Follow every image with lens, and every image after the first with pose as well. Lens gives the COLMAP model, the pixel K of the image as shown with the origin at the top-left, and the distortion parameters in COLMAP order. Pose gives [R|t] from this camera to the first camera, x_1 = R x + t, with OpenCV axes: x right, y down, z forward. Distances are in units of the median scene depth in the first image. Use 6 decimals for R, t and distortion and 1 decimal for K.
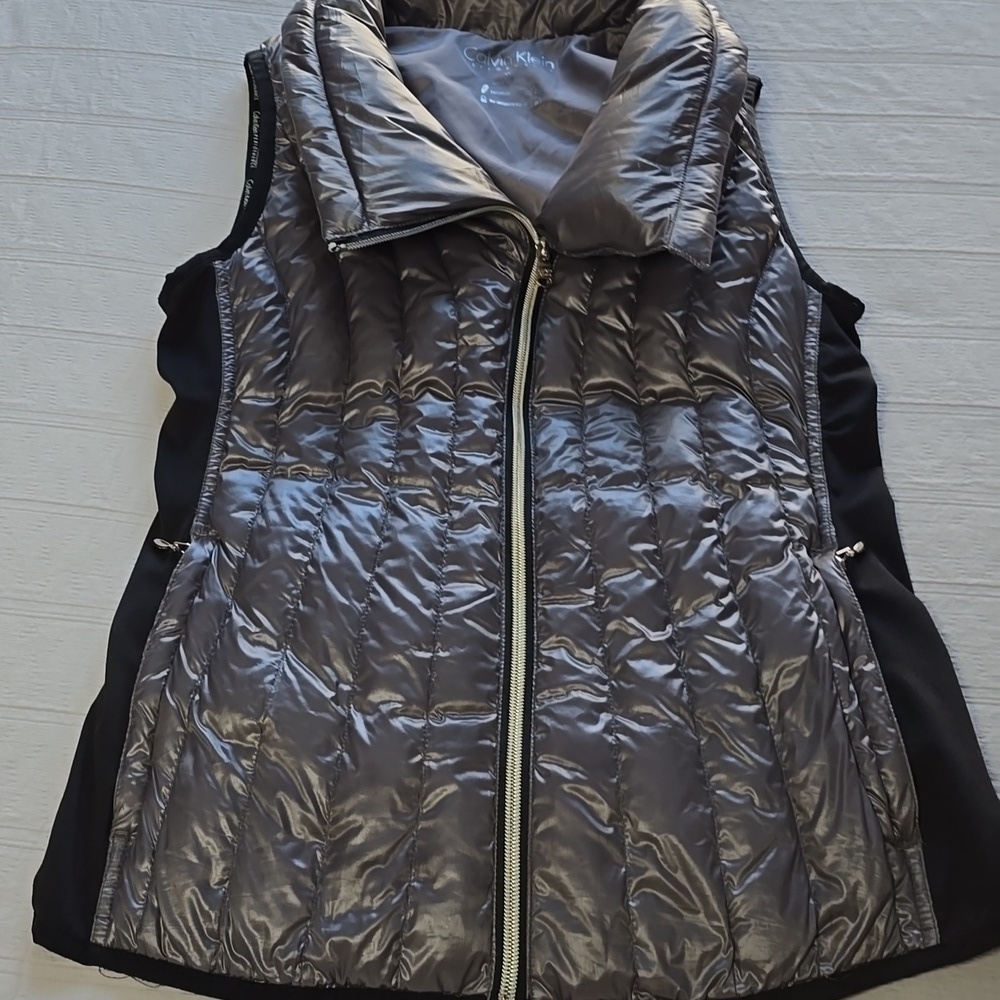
lens RADIAL K [[1541.6, 0, 500.0], [0, 1541.6, 500.0], [0, 0, 1]] dist [0.219917, -0.564753]
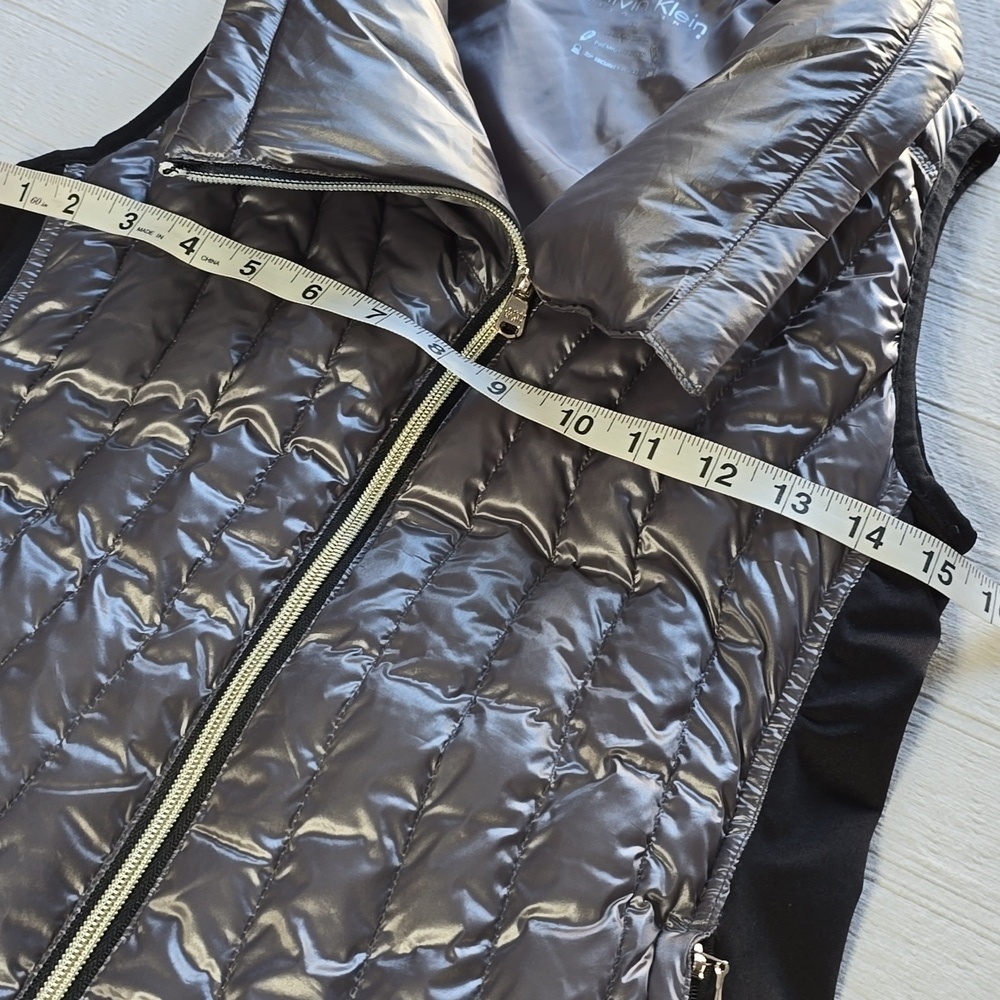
lens RADIAL K [[1541.6, 0, 500.0], [0, 1541.6, 500.0], [0, 0, 1]] dist [0.219917, -0.564753]
pose [[0.912207, 0.340638, -0.227693, 0.224541], [-0.336494, 0.939896, 0.058028, -0.124702], [0.233775, 0.023684, 0.972002, 0.428187]]
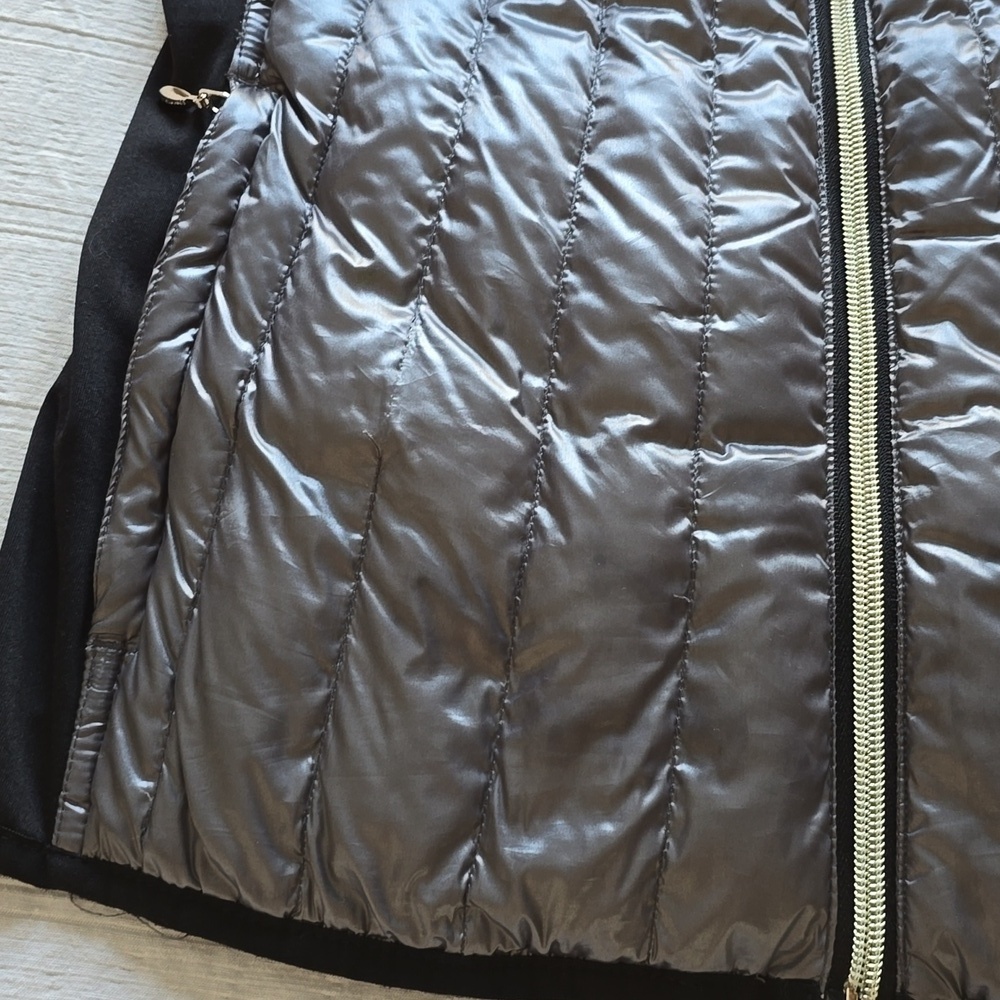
lens RADIAL K [[1541.6, 0, 500.0], [0, 1541.6, 500.0], [0, 0, 1]] dist [0.219917, -0.564753]
pose [[0.999026, 0.041474, 0.015058, -0.111569], [-0.043628, 0.979469, 0.196817, 0.055288], [-0.006586, -0.197283, 0.980325, 0.459000]]
